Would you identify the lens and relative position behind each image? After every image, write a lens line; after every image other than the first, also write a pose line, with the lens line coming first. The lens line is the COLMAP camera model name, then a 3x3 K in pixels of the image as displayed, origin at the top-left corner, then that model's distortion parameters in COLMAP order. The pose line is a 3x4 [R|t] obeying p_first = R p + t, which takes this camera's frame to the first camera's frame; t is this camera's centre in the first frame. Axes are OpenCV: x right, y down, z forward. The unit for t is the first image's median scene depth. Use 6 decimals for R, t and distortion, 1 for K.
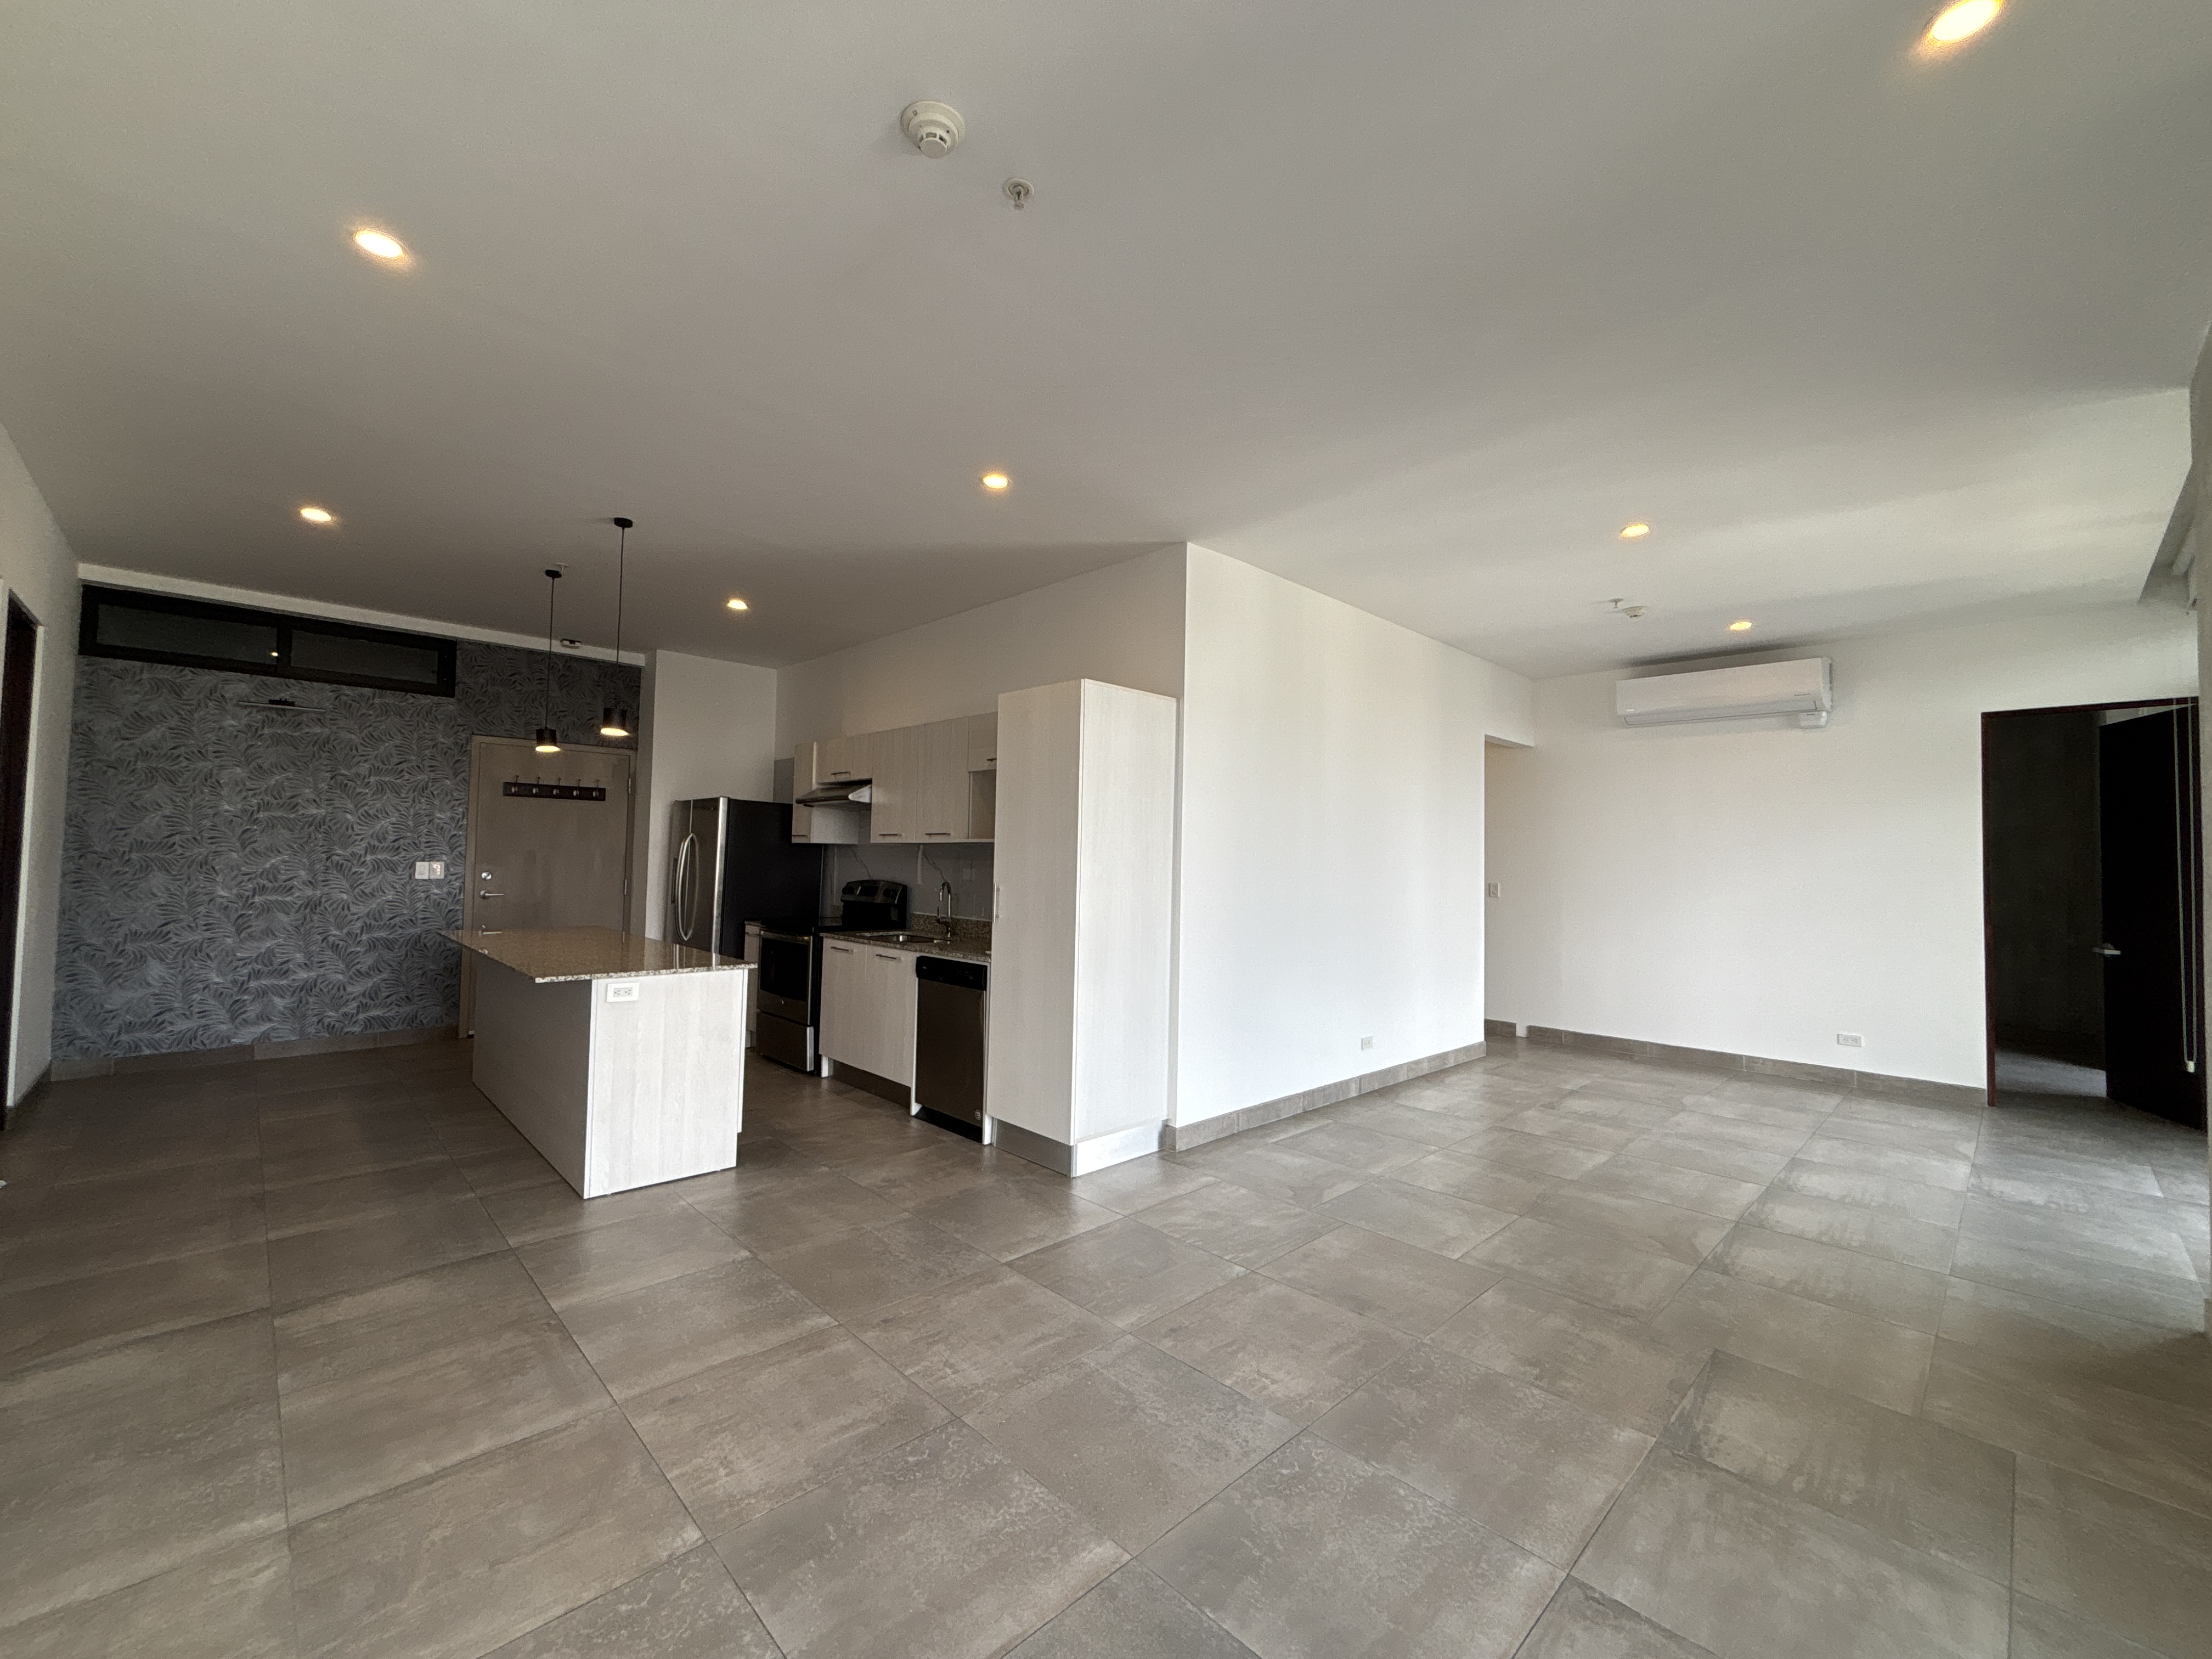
lens RADIAL K [[883.3, 0, 1106.0], [0, 883.3, 829.5], [0, 0, 1]] dist [0.022719, -0.009497]
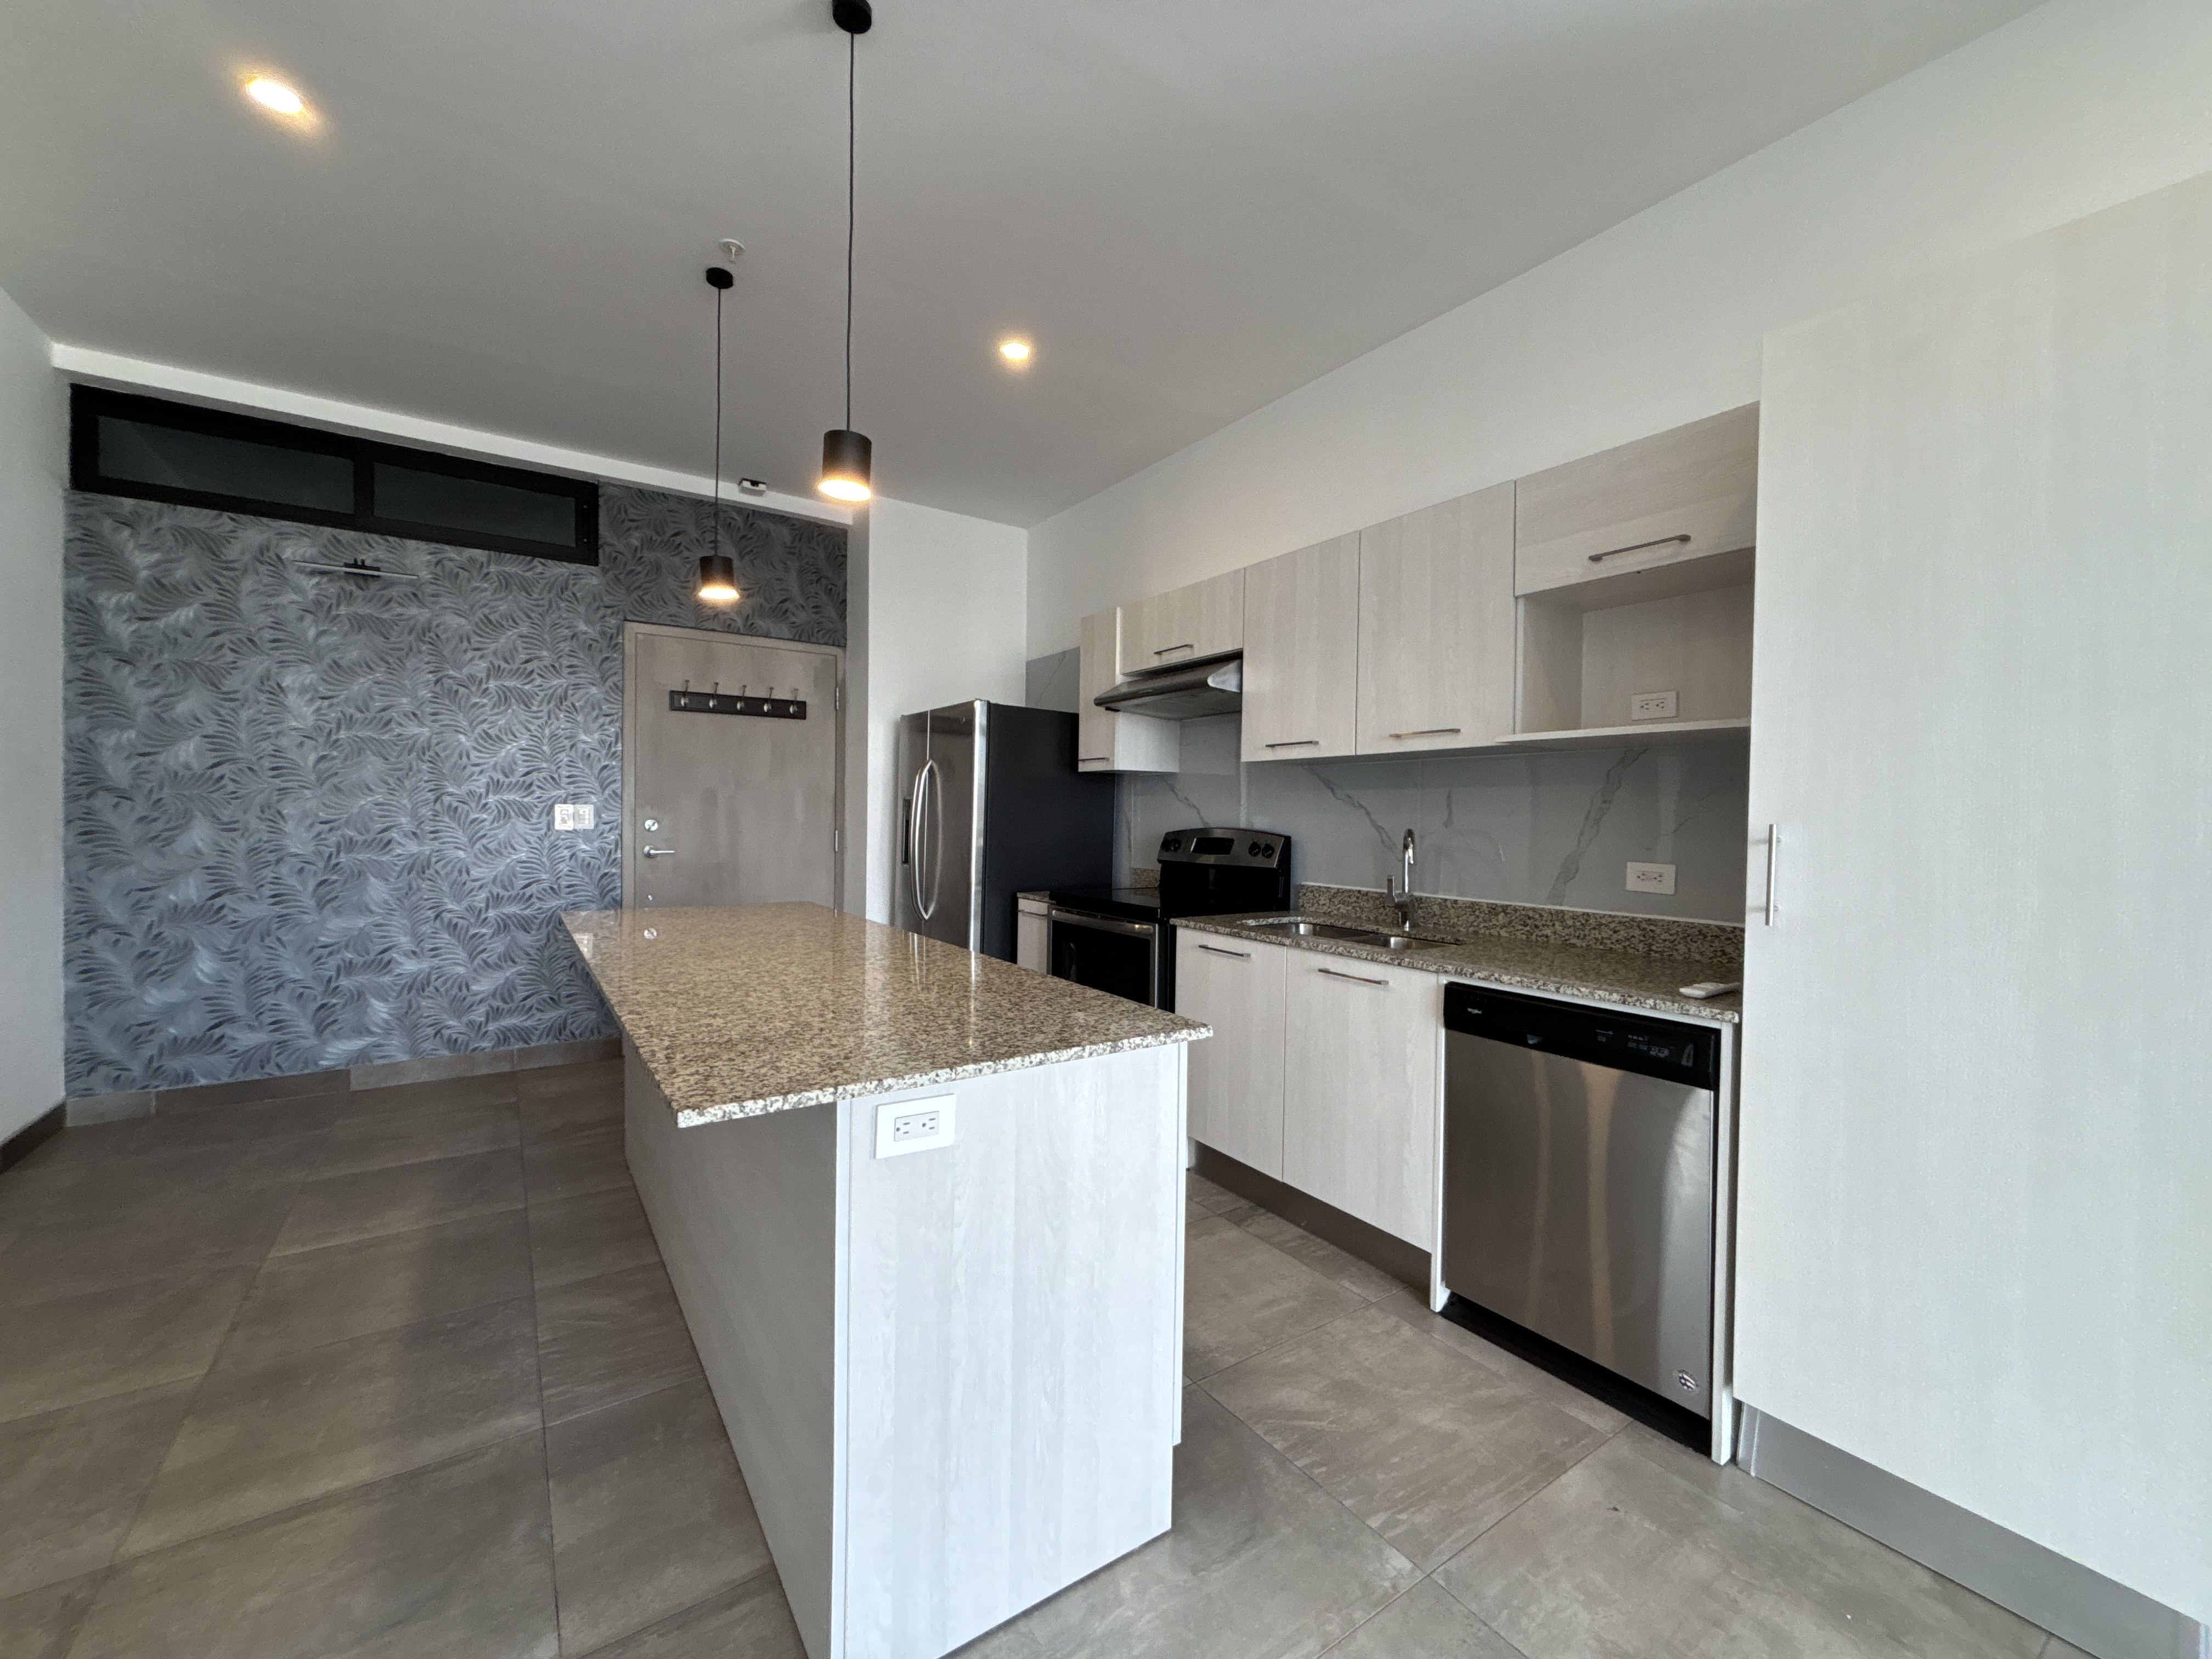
lens RADIAL K [[898.9, 0, 1130.6], [0, 898.9, 827.9], [0, 0, 1]] dist [0.030540, -0.017649]
pose [[0.988344, -0.004921, -0.152157, -0.237647], [0.011862, 0.998928, 0.044746, 0.029236], [0.151774, -0.046030, 0.987343, 0.390795]]
